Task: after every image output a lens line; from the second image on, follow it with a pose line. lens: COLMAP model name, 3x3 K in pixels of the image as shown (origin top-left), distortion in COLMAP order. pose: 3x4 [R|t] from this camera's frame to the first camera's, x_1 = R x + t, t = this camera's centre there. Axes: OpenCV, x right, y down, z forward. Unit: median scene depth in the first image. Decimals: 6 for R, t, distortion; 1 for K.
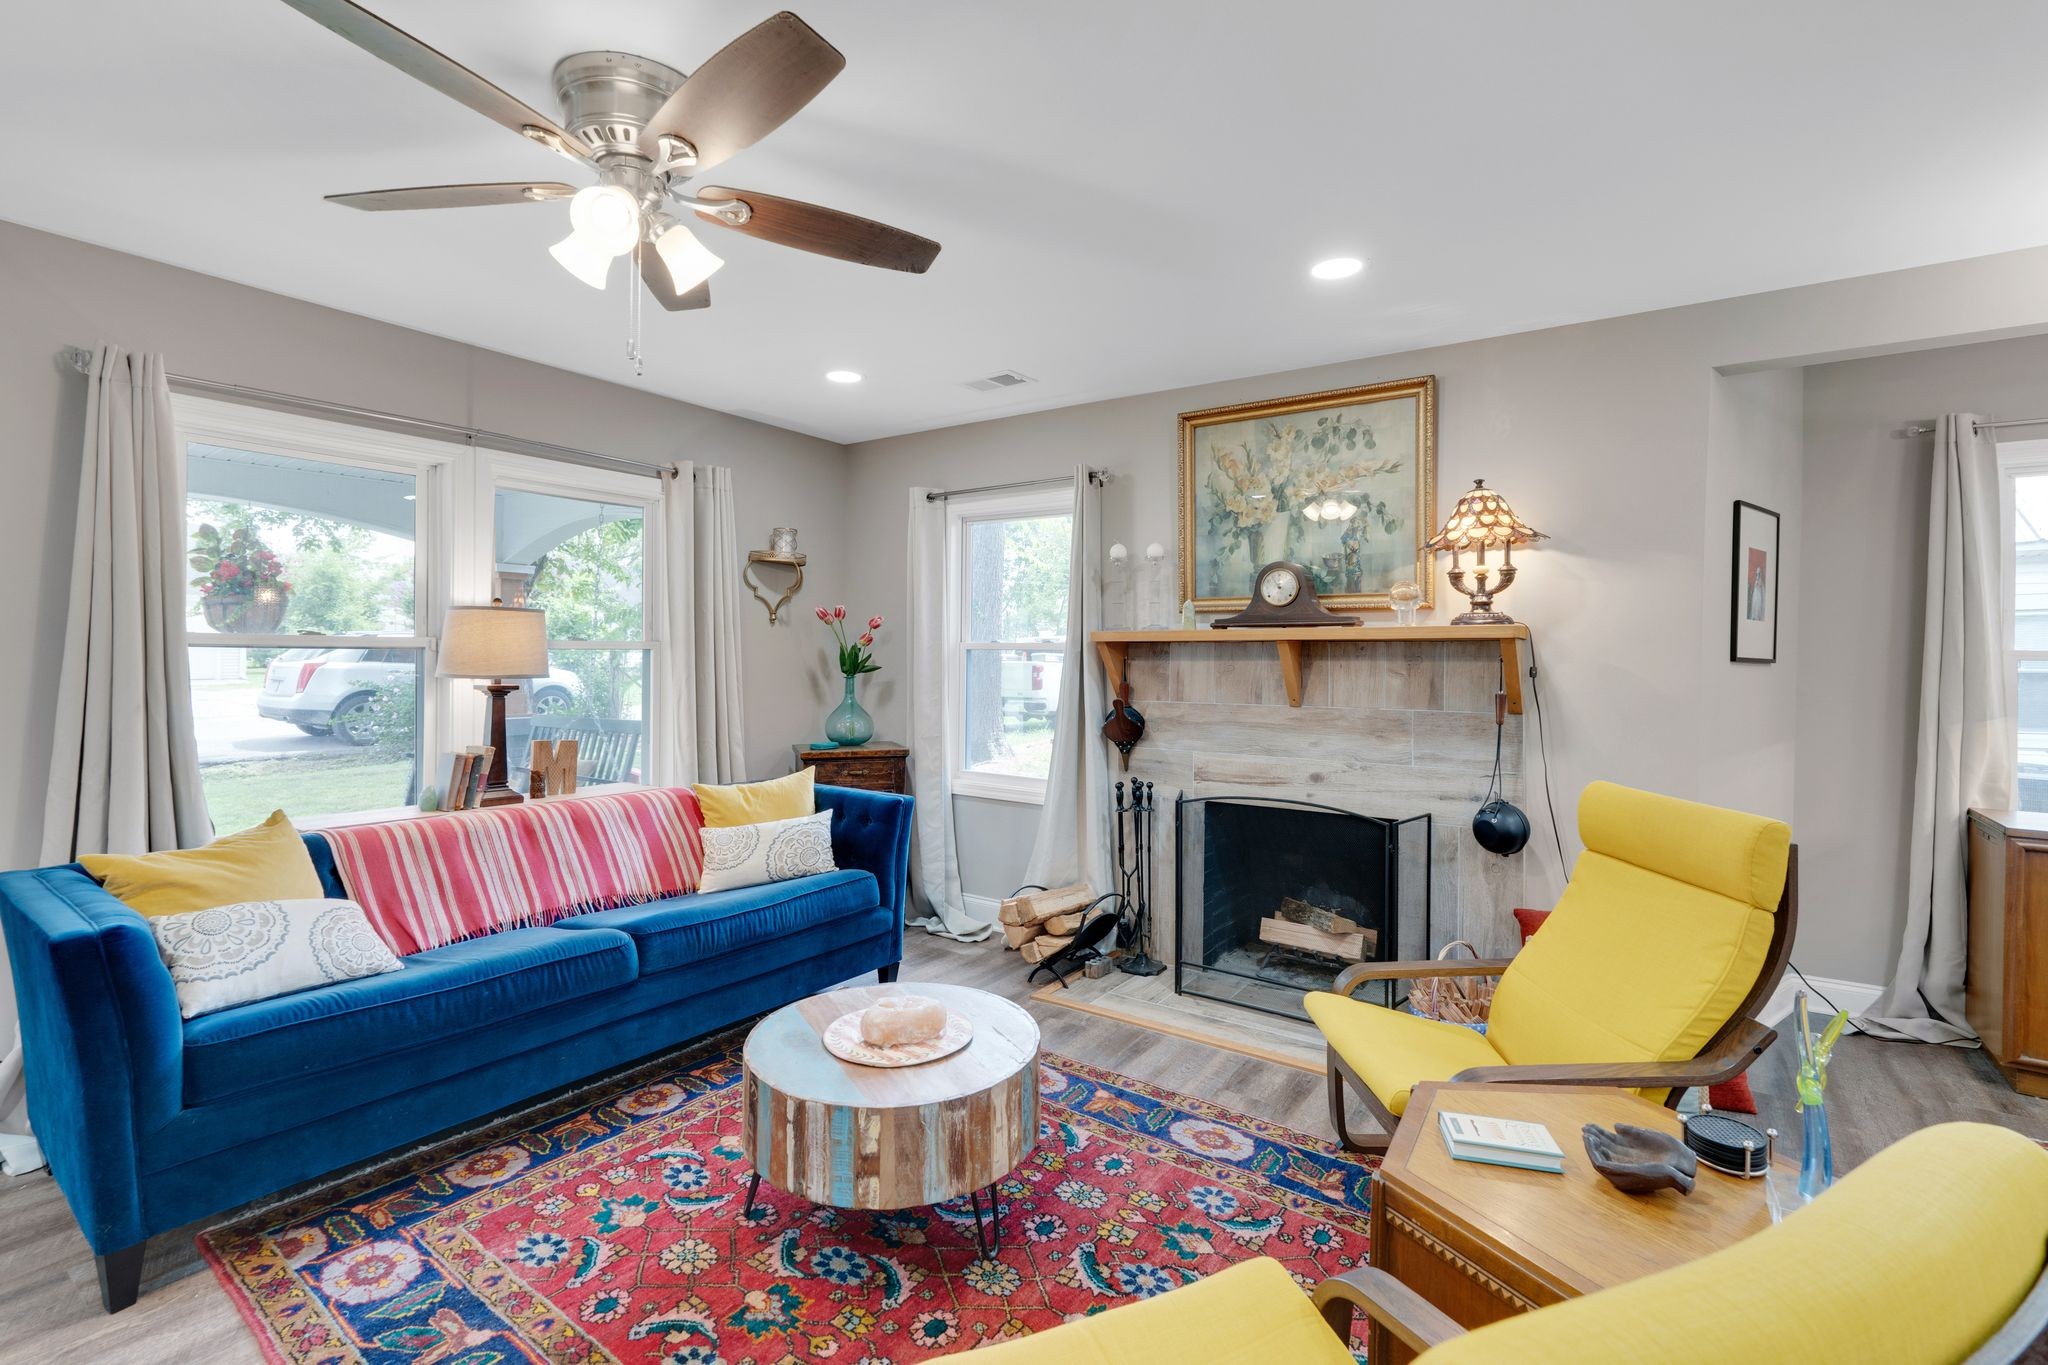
lens RADIAL K [[921.9, 0, 1013.6], [0, 921.9, 654.8], [0, 0, 1]] dist [0.001033, 0.000396]
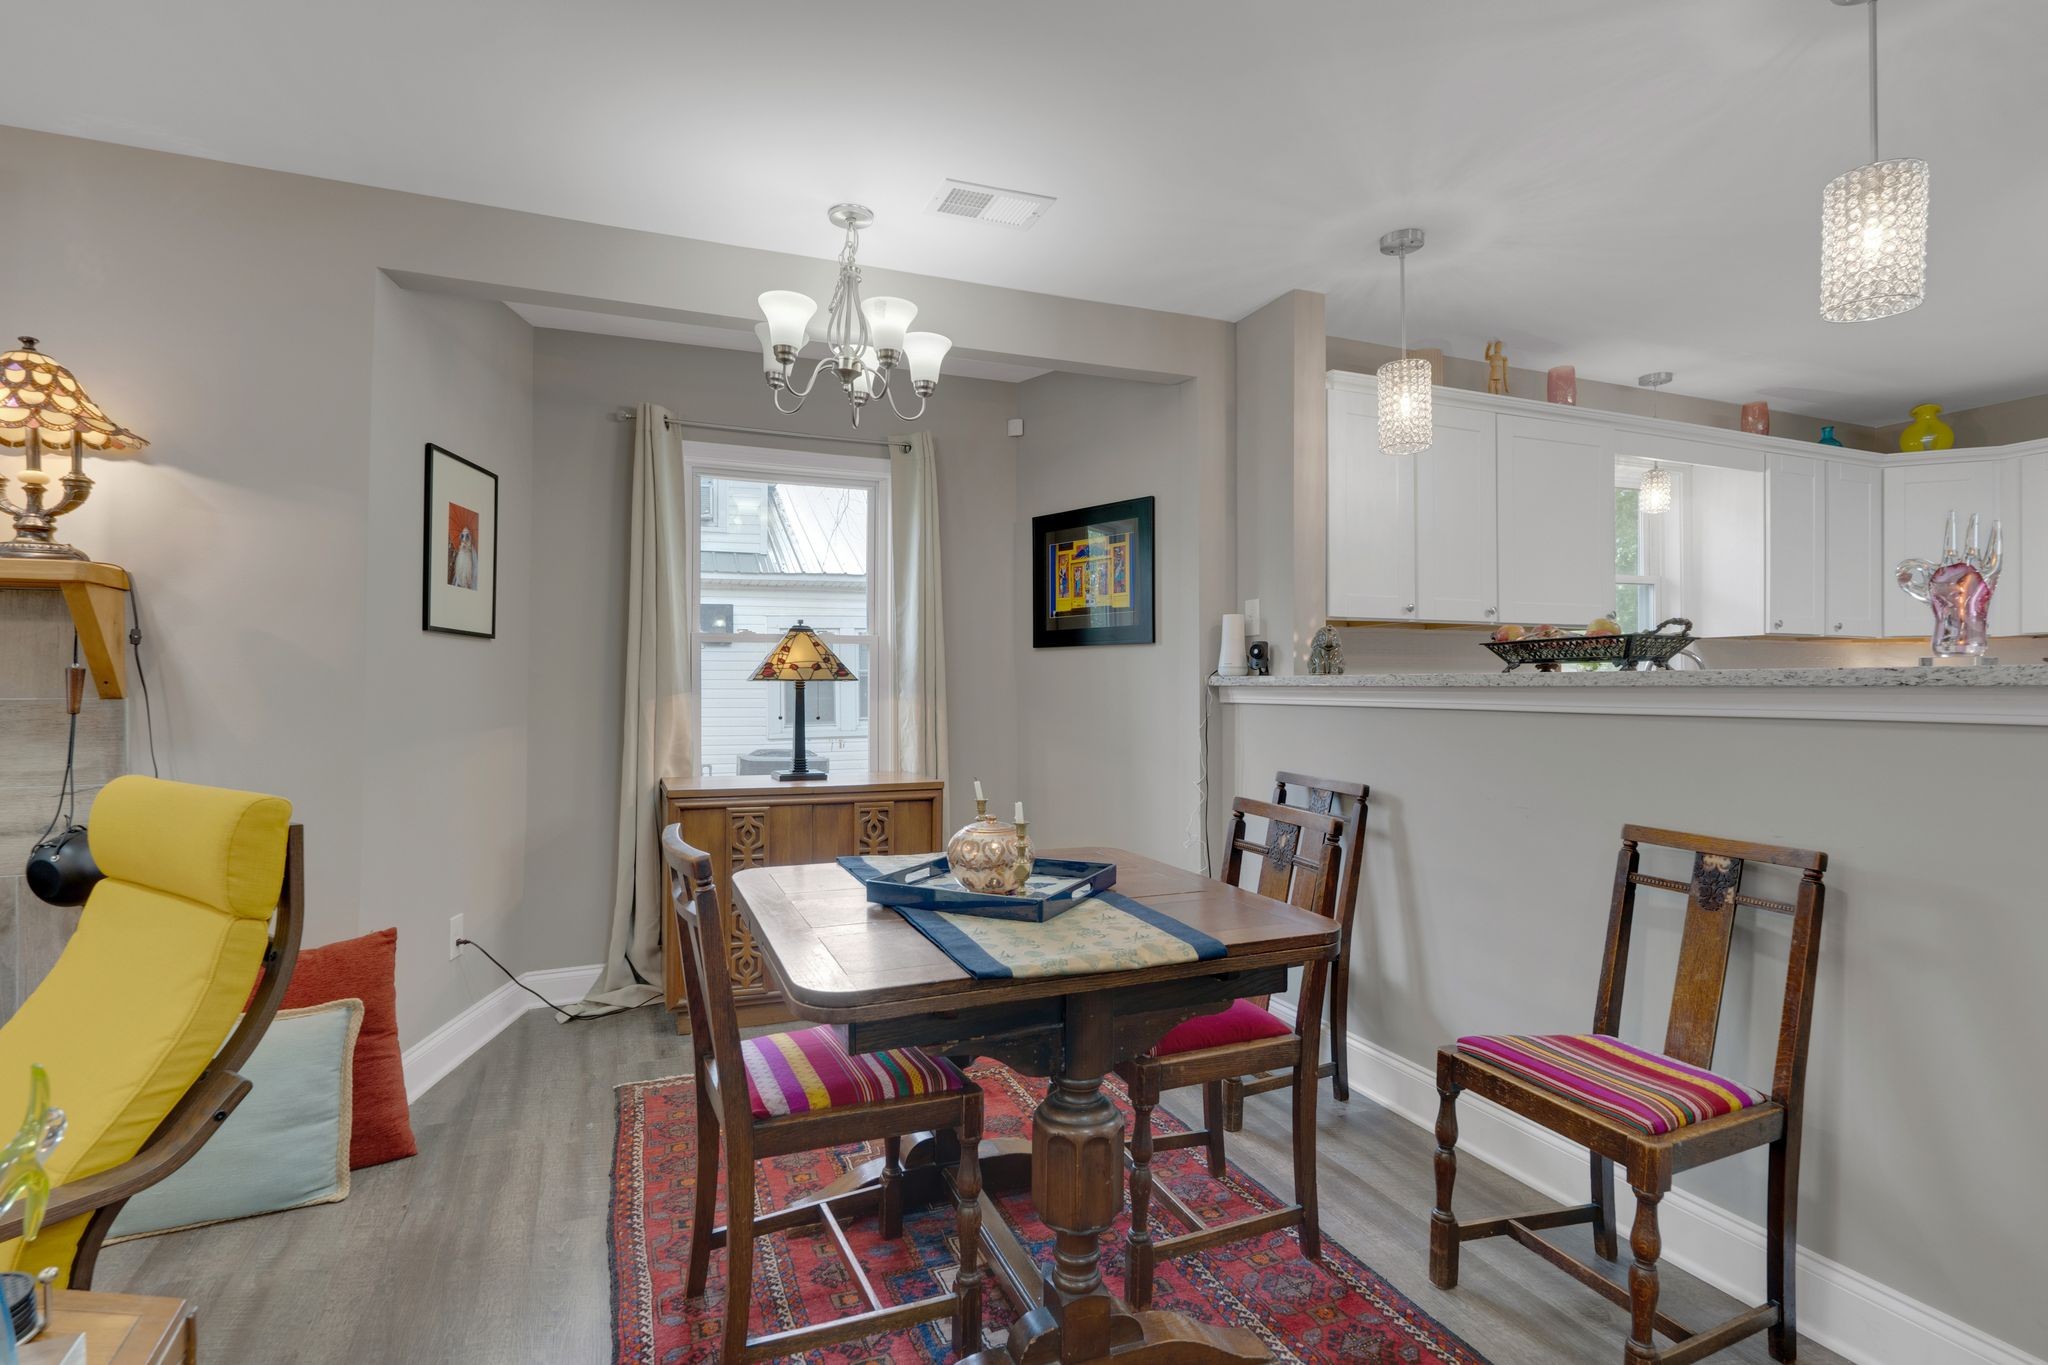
lens RADIAL K [[1002.5, 0, 1021.5], [0, 1002.5, 688.0], [0, 0, 1]] dist [-0.001122, -0.000344]
pose [[0.535546, -0.010651, 0.844439, 0.266916], [0.003414, 0.999940, 0.010447, 0.048917], [-0.844499, -0.002712, 0.535550, 0.030277]]
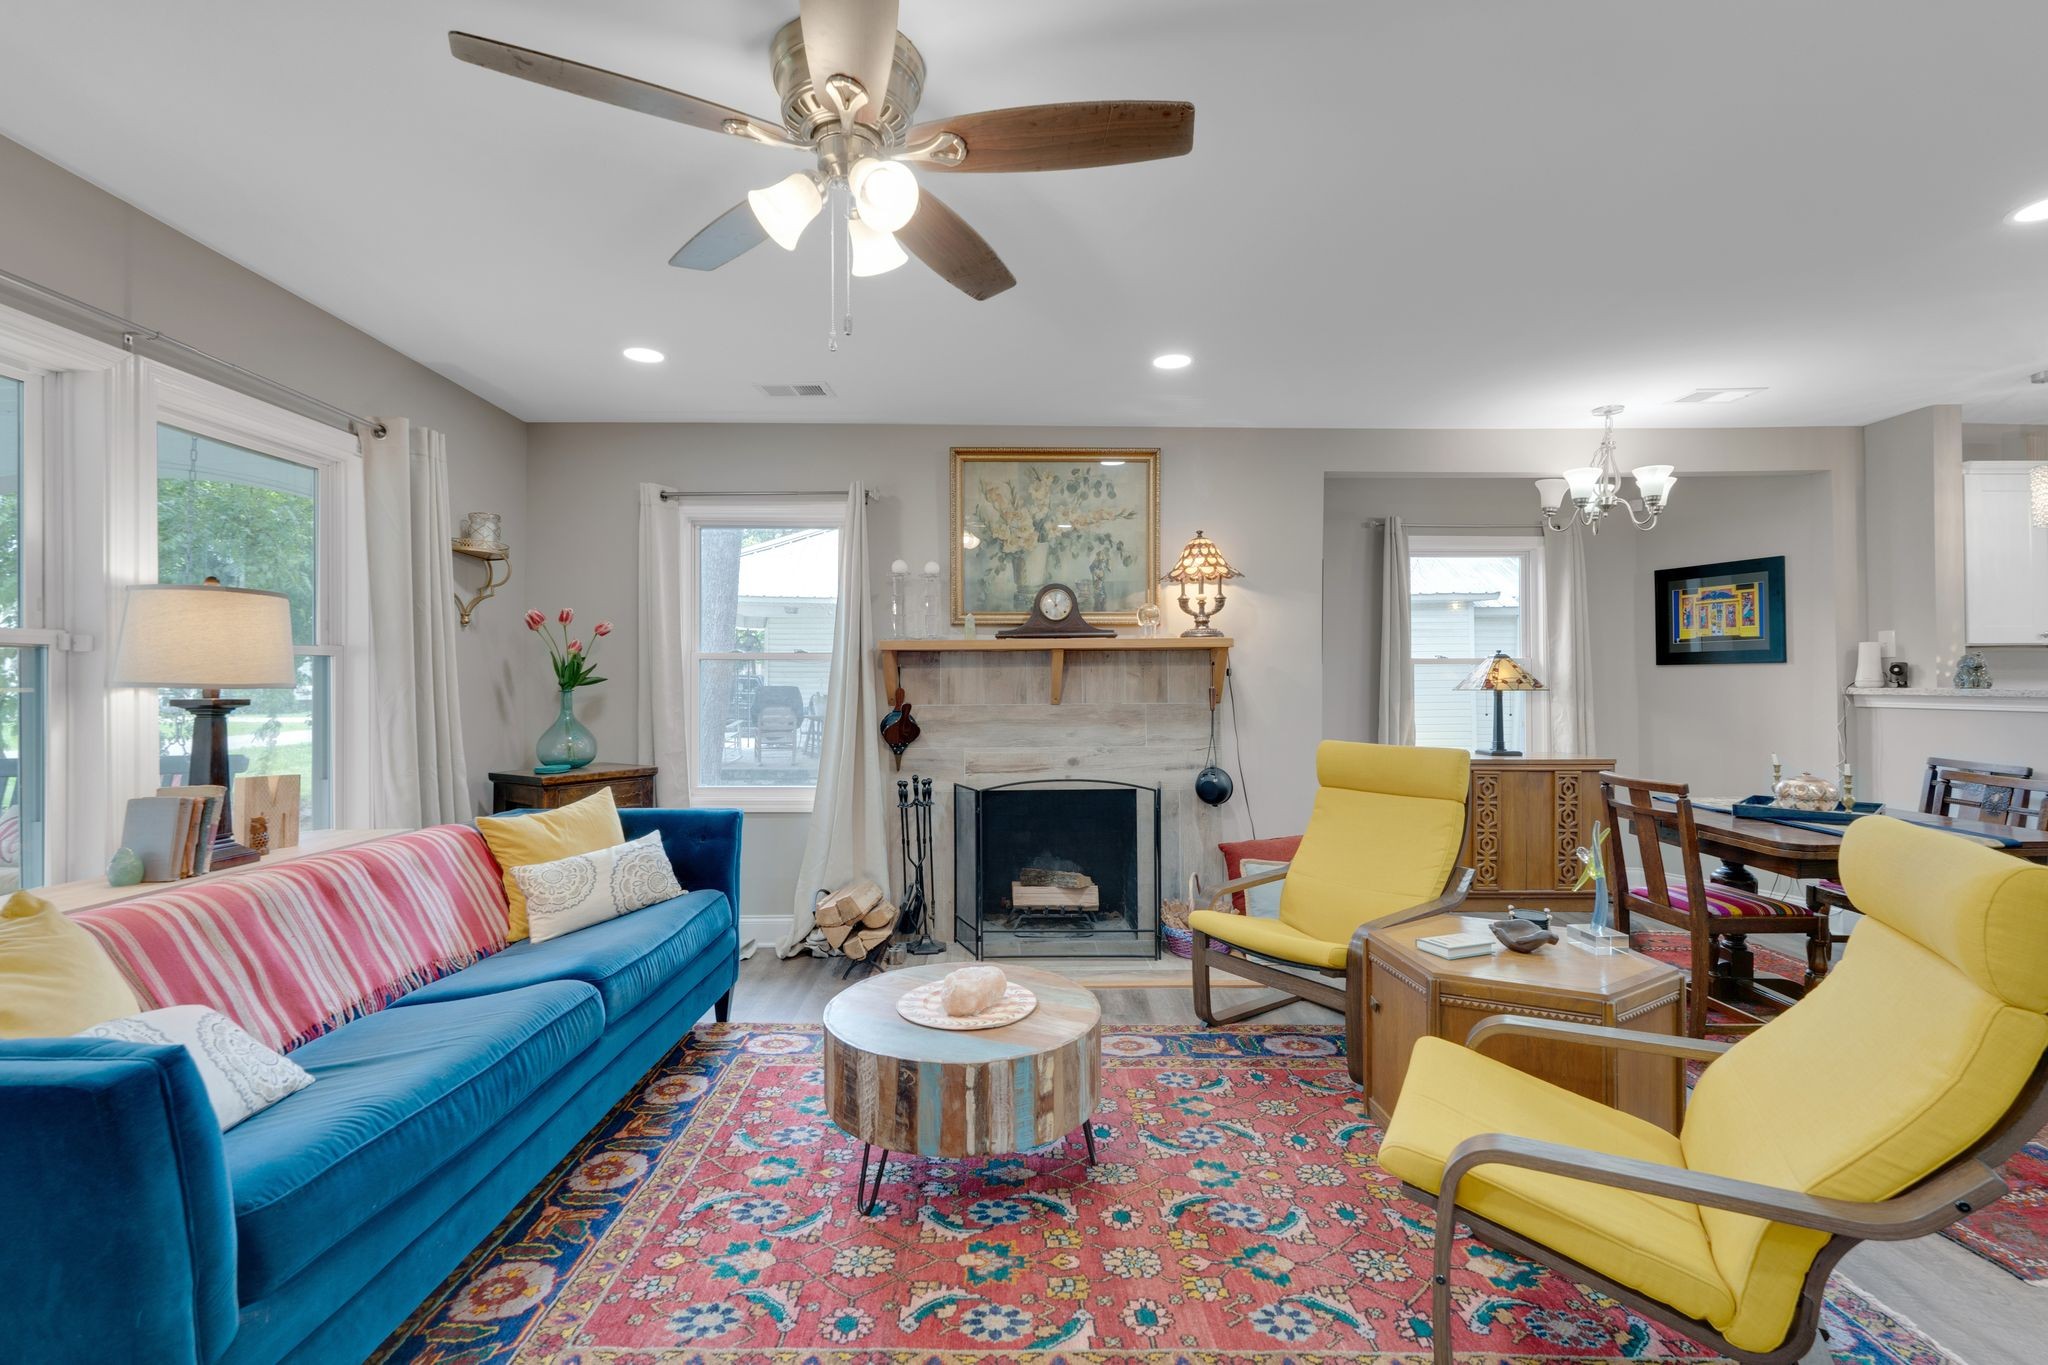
lens RADIAL K [[903.6, 0, 1023.2], [0, 903.6, 673.4], [0, 0, 1]] dist [-0.001283, 0.000340]
pose [[0.808318, -0.005276, 0.588722, -0.464917], [0.009685, 0.999944, -0.004336, 0.022097], [-0.588666, 0.009206, 0.808324, 0.073974]]
